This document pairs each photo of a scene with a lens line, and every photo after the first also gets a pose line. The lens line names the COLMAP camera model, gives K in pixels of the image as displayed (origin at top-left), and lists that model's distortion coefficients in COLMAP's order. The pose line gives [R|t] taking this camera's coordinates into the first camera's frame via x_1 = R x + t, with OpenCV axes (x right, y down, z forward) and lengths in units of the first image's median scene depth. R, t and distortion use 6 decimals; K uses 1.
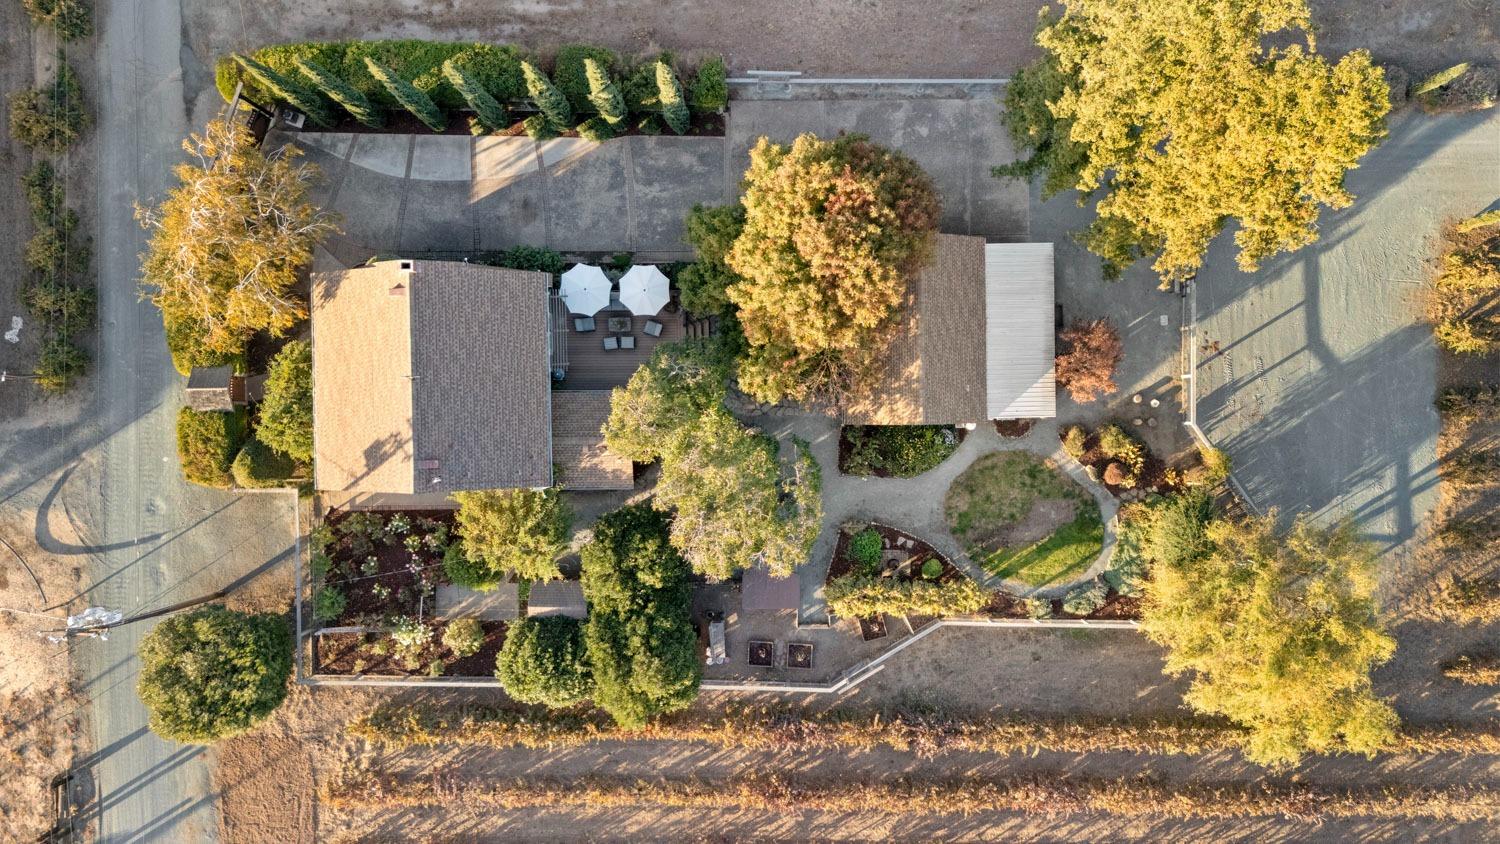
lens RADIAL K [[1094.0, 0, 750.0], [0, 1094.0, 422.0], [0, 0, 1]] dist [0.044668, 0.000210]
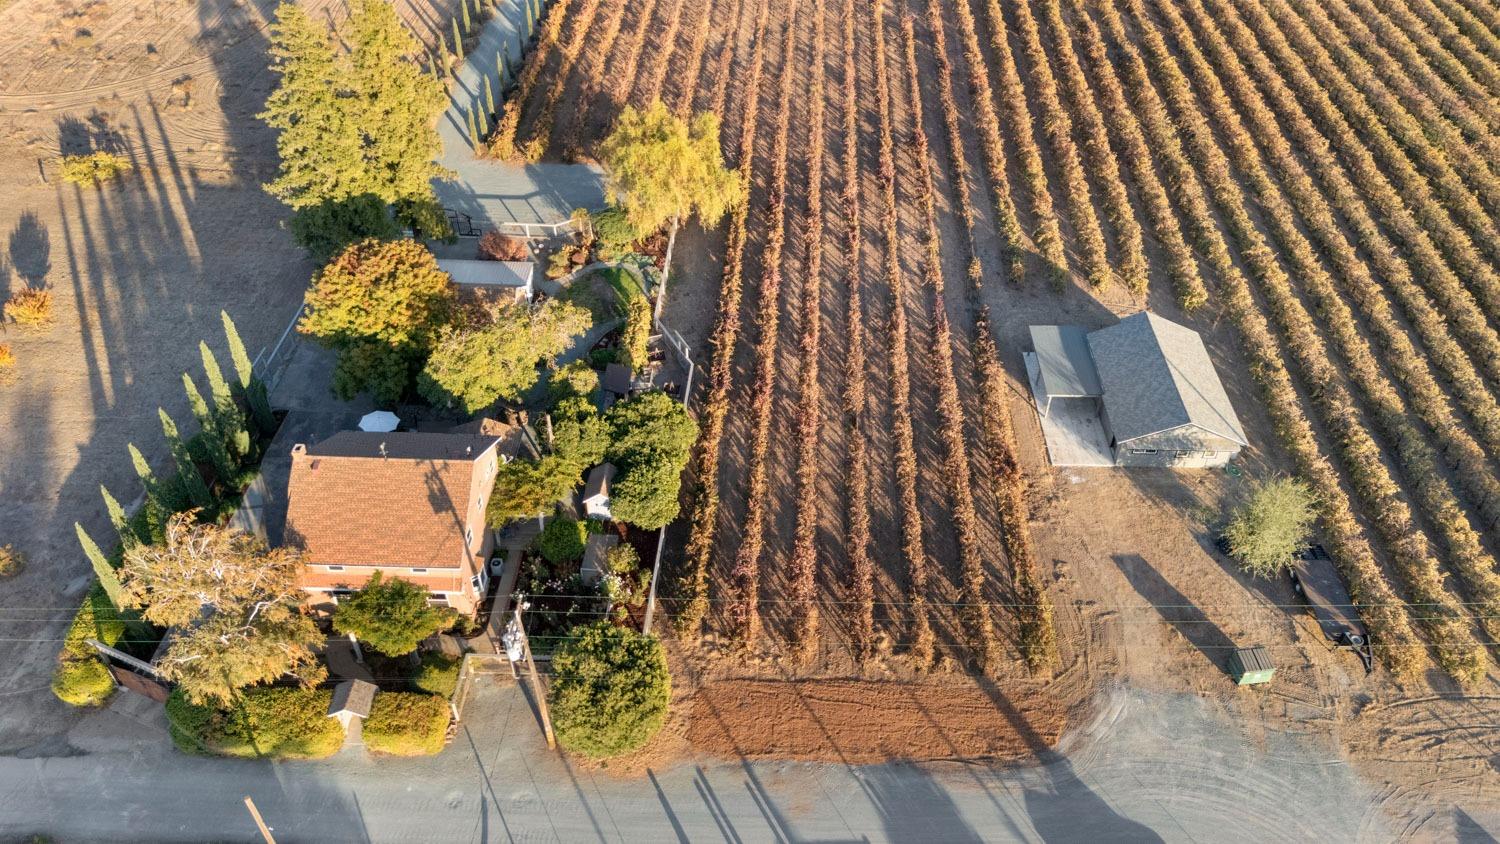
lens RADIAL K [[1094.0, 0, 750.0], [0, 1094.0, 422.0], [0, 0, 1]] dist [0.044668, 0.000210]
pose [[0.047730, -0.676337, 0.735044, -1.029486], [0.998859, 0.033651, -0.033898, 0.368201], [-0.001809, 0.735823, 0.677171, 0.069158]]
